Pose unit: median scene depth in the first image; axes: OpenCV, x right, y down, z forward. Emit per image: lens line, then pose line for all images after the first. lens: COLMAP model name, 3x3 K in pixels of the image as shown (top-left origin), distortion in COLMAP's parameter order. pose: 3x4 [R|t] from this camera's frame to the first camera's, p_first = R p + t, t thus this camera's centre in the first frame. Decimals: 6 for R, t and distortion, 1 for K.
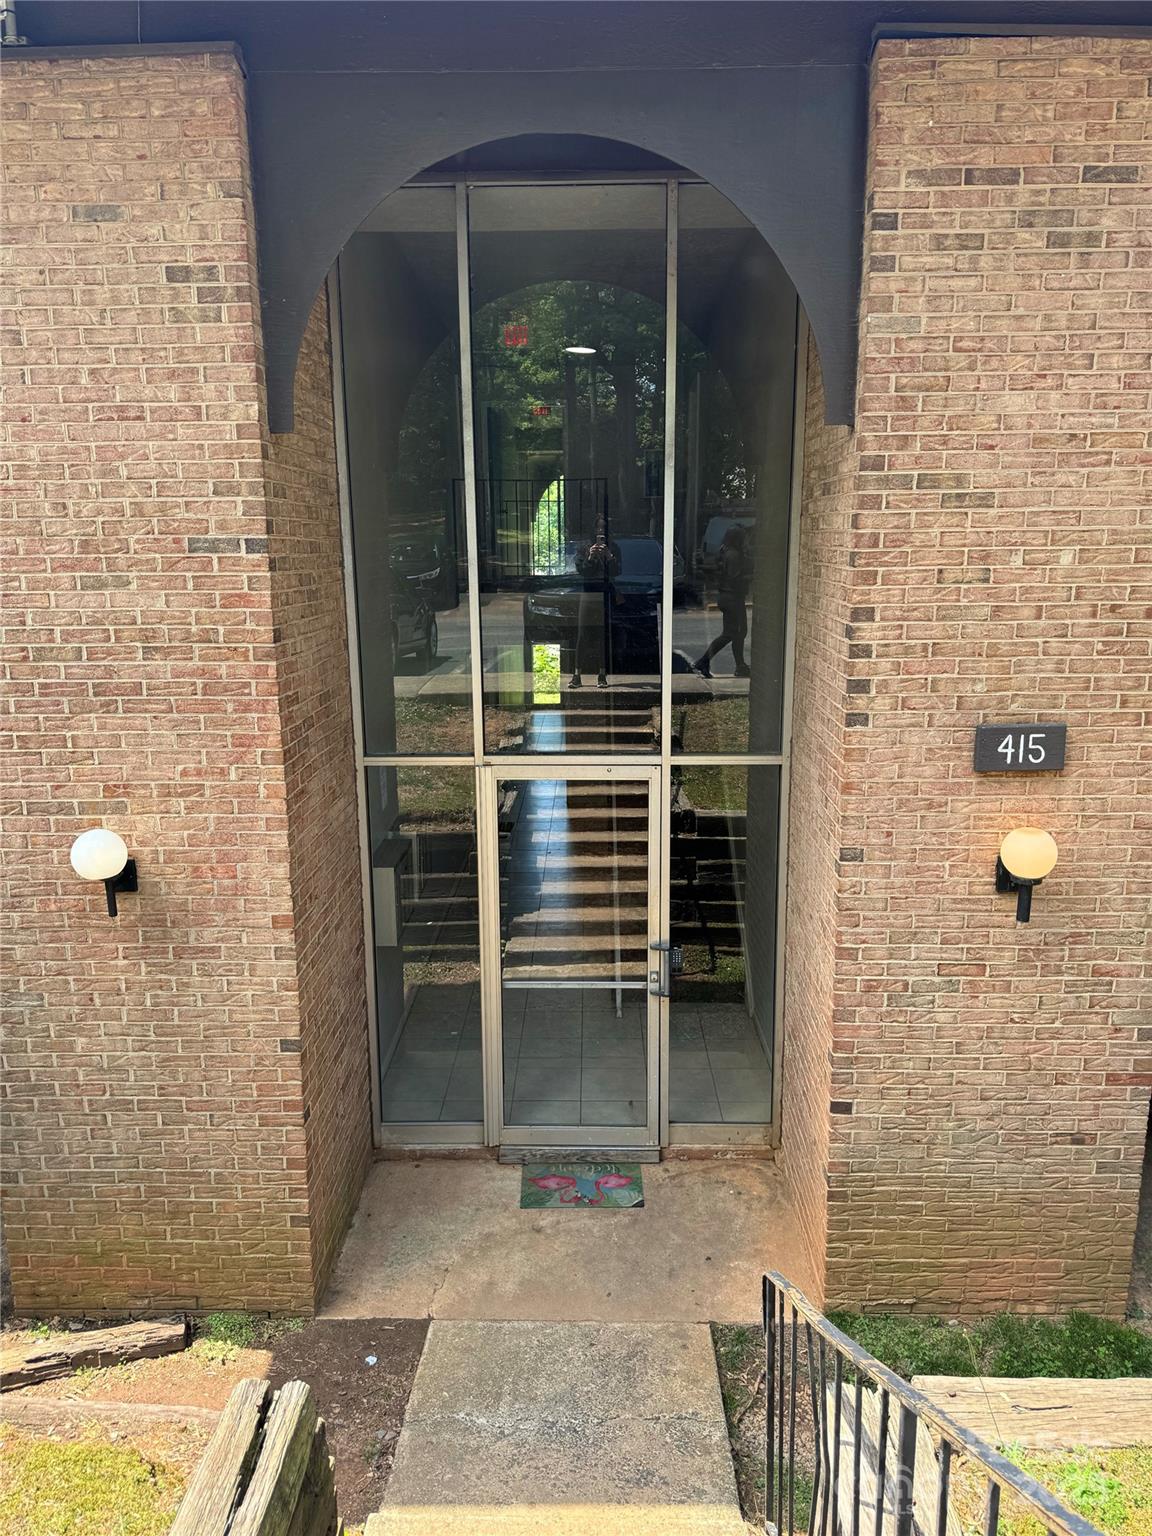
lens RADIAL K [[1085.8, 0, 575.2], [0, 1085.8, 769.9], [0, 0, 1]] dist [0.019586, -0.017777]
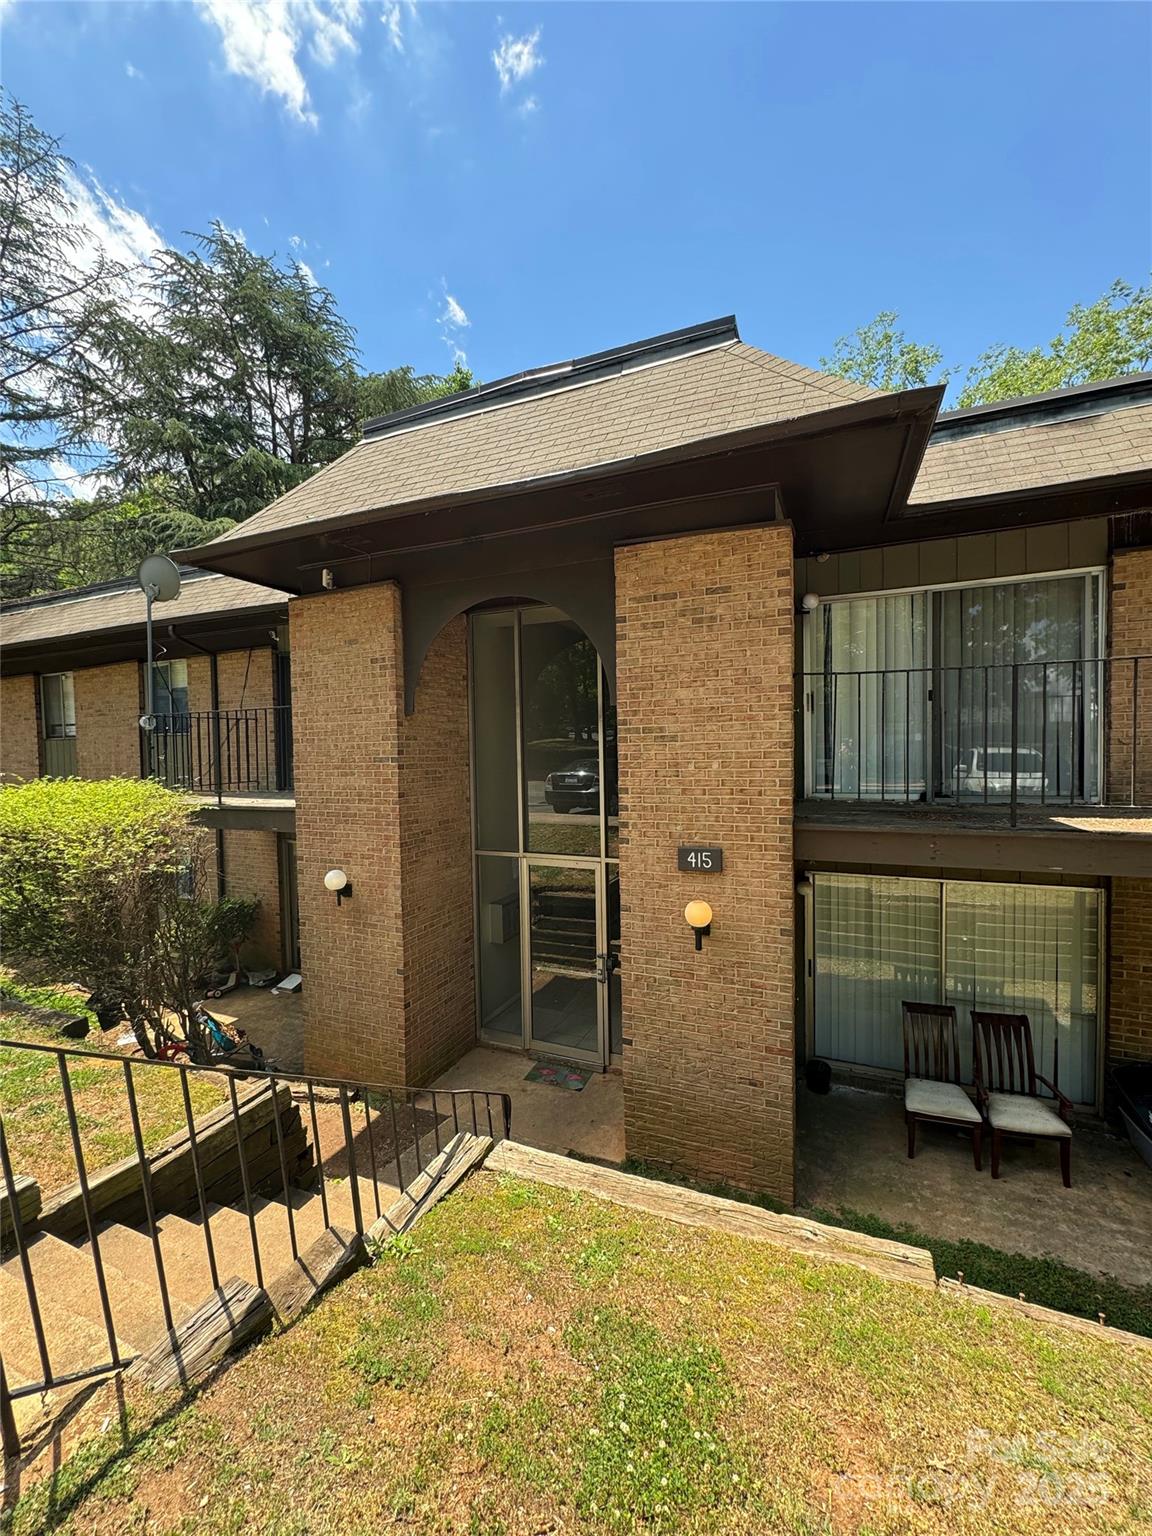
lens RADIAL K [[614.6, 0, 578.0], [0, 614.6, 769.3], [0, 0, 1]] dist [0.000323, 0.000191]
pose [[0.923878, 0.004326, -0.382663, 0.627727], [-0.069750, 0.985090, -0.157264, 0.009474], [0.376277, 0.171984, 0.910405, -0.129440]]
